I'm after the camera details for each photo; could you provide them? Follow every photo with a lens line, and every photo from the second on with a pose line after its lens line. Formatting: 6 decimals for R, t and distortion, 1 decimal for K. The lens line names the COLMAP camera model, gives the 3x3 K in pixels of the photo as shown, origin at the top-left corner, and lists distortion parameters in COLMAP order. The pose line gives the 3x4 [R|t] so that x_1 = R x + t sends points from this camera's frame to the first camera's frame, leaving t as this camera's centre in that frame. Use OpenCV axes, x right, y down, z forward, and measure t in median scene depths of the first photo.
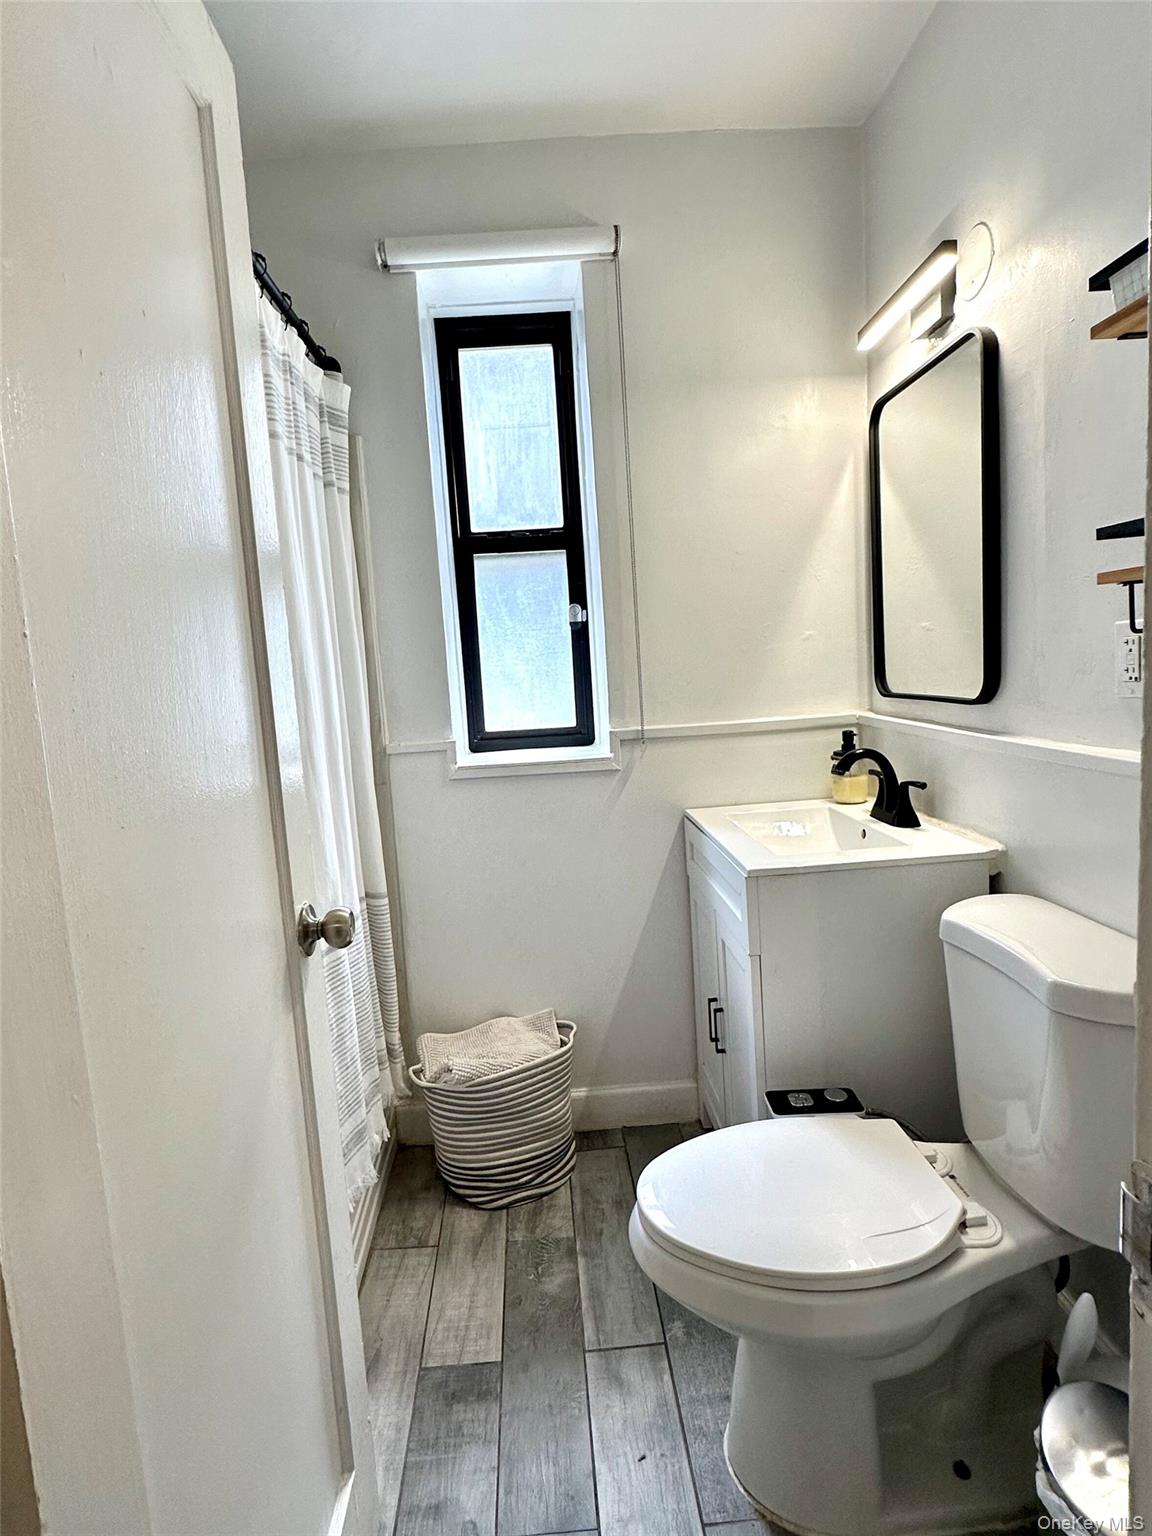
lens RADIAL K [[613.2, 0, 576.1], [0, 613.2, 766.2], [0, 0, 1]] dist [-0.004178, 0.000401]
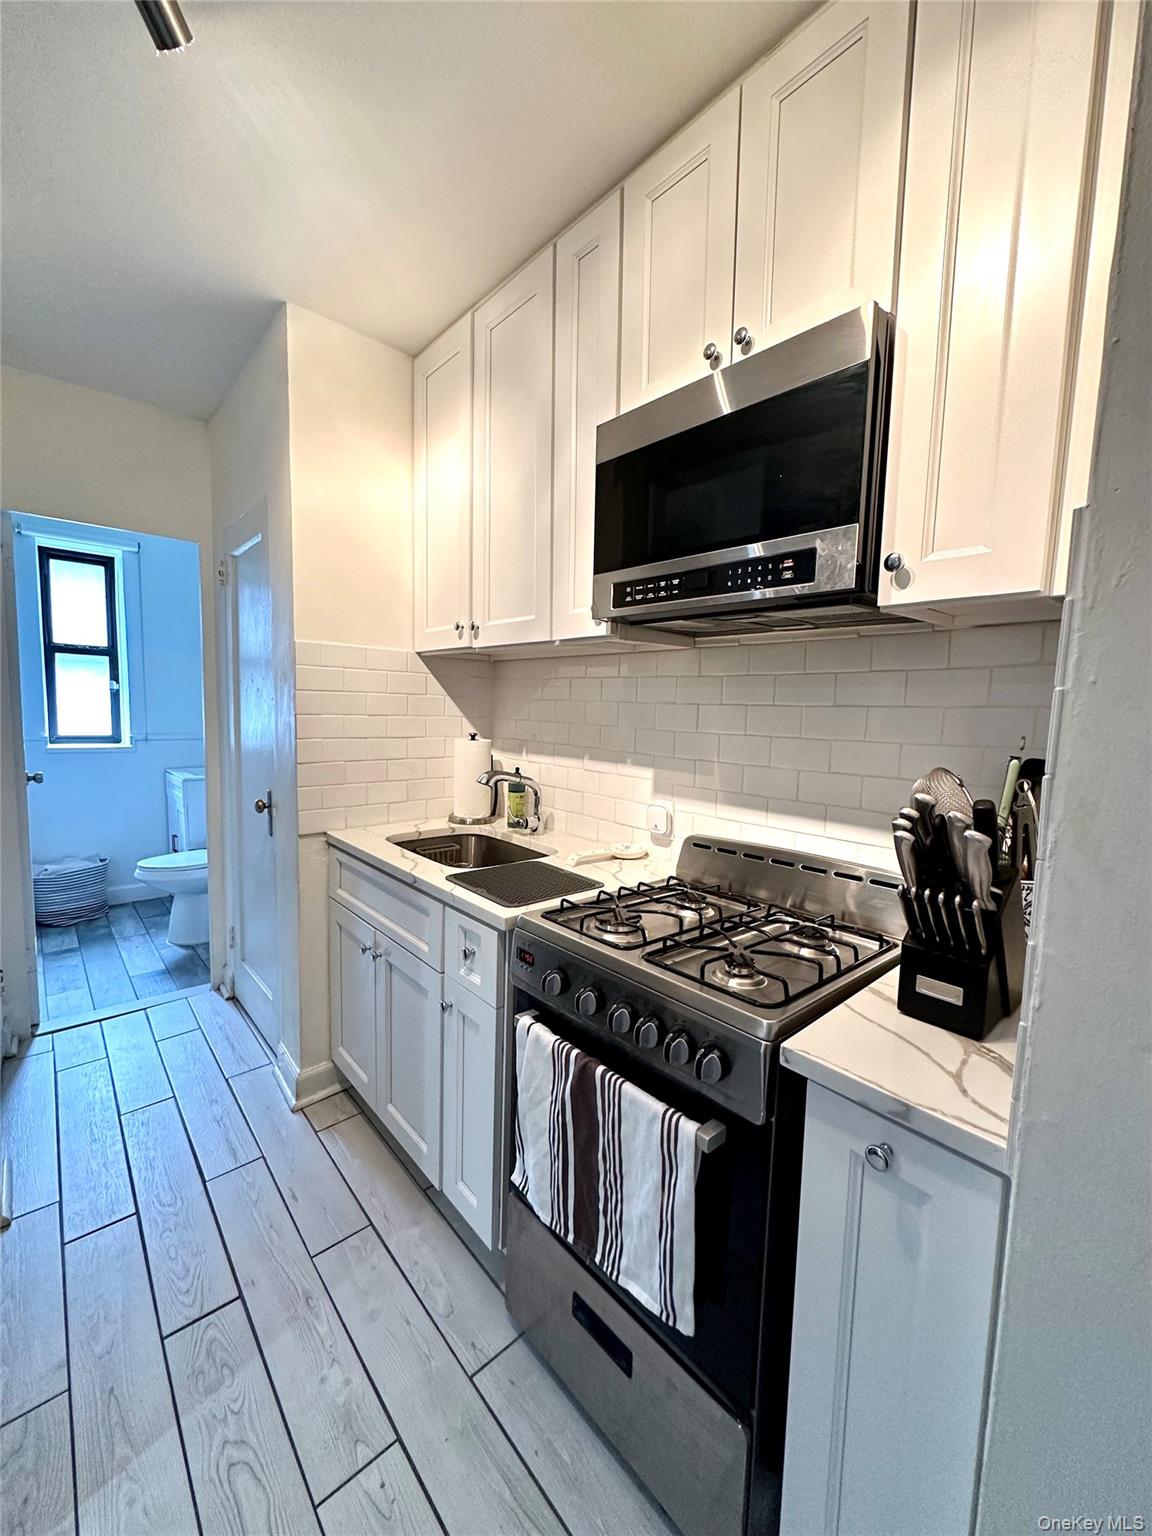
lens RADIAL K [[613.2, 0, 576.1], [0, 613.2, 766.2], [0, 0, 1]] dist [-0.004178, 0.000401]
pose [[0.771961, 0.026008, 0.635138, -0.107756], [0.021176, 0.997556, -0.066587, 0.233699], [-0.635318, 0.064852, 0.769523, -1.791673]]
